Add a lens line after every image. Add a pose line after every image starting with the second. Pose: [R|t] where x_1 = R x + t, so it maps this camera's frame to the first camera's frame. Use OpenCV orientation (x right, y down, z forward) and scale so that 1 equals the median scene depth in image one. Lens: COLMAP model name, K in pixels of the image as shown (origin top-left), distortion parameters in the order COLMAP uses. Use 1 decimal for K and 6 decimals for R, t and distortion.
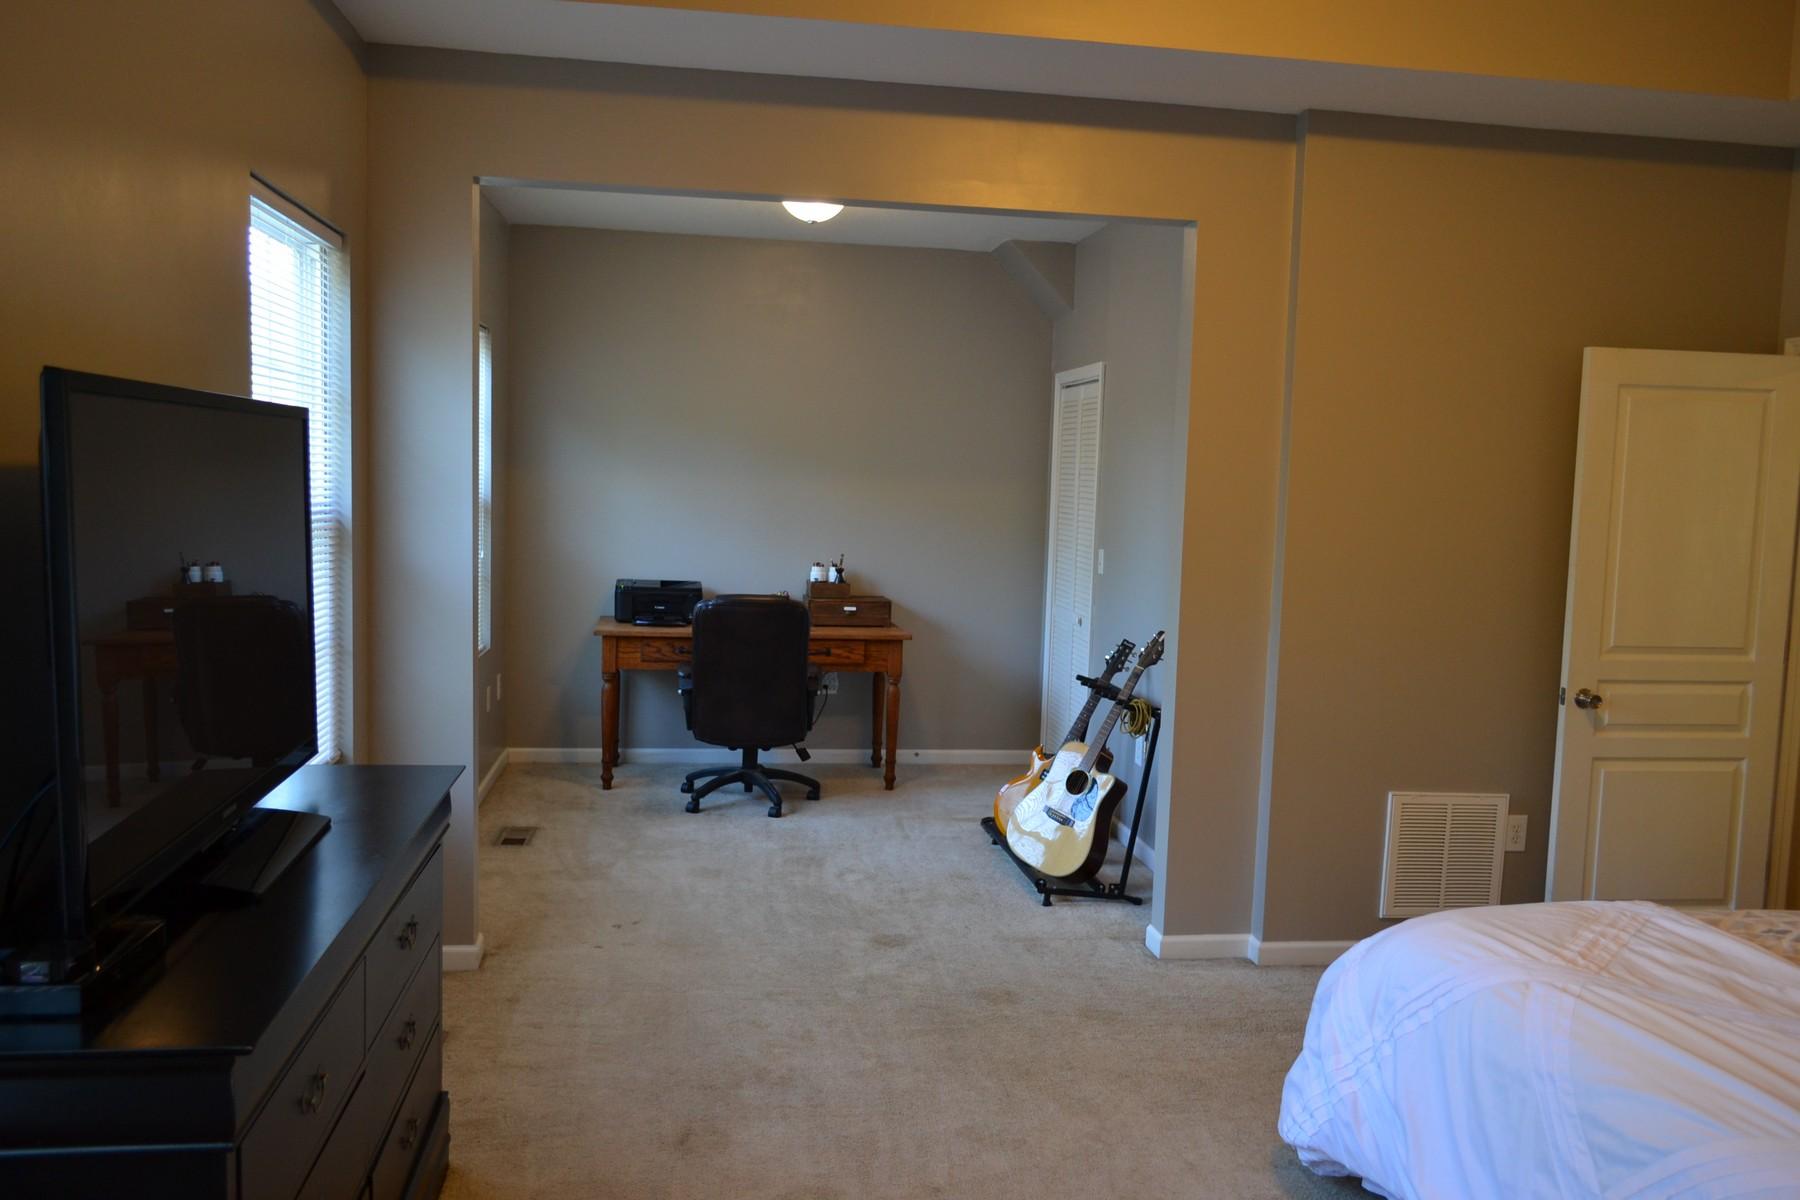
lens RADIAL K [[1417.4, 0, 894.5], [0, 1417.4, 596.7], [0, 0, 1]] dist [-0.014811, 0.007759]
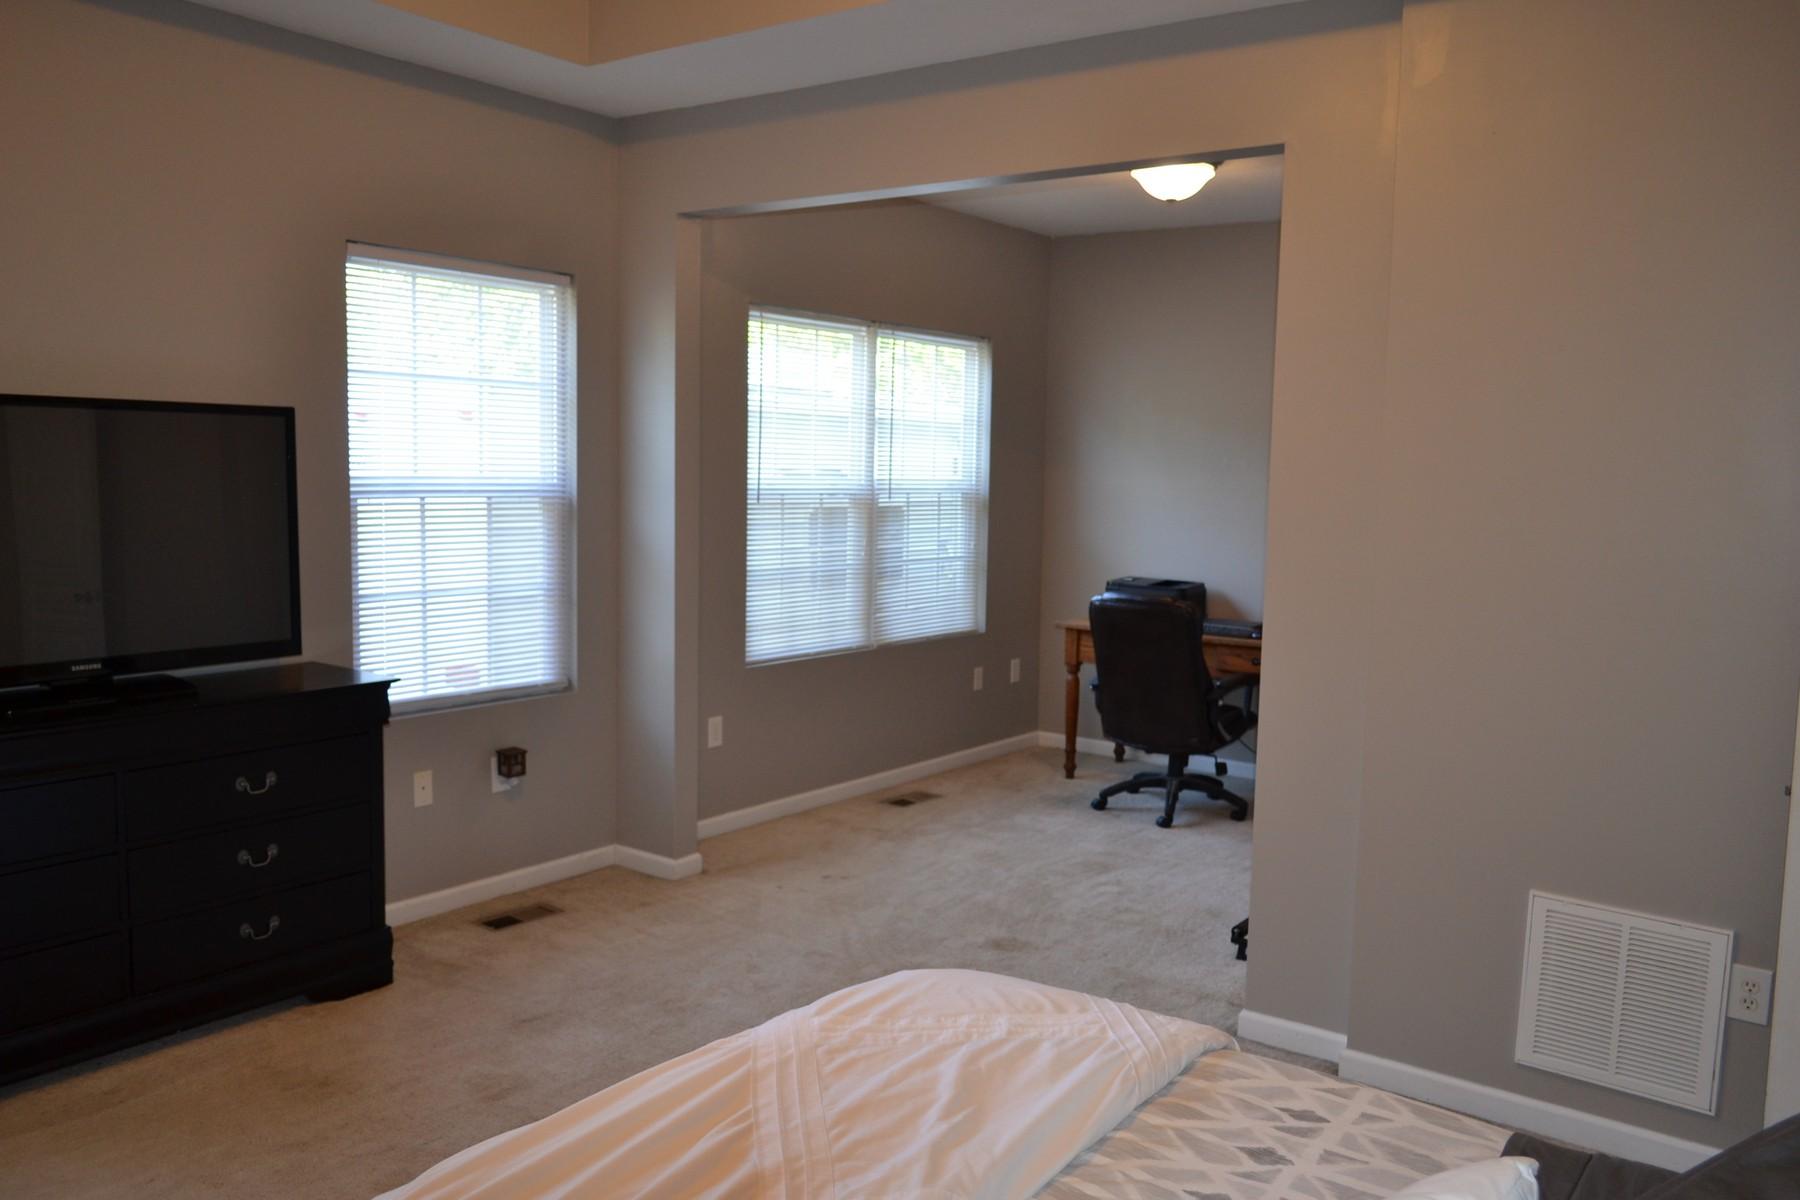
lens RADIAL K [[1417.4, 0, 894.8], [0, 1417.4, 602.6], [0, 0, 1]] dist [-0.014811, 0.007759]
pose [[0.708017, 0.053980, -0.704129, 0.532944], [-0.060569, 0.998042, 0.015609, 0.000671], [0.703593, 0.031597, 0.709900, 0.223505]]
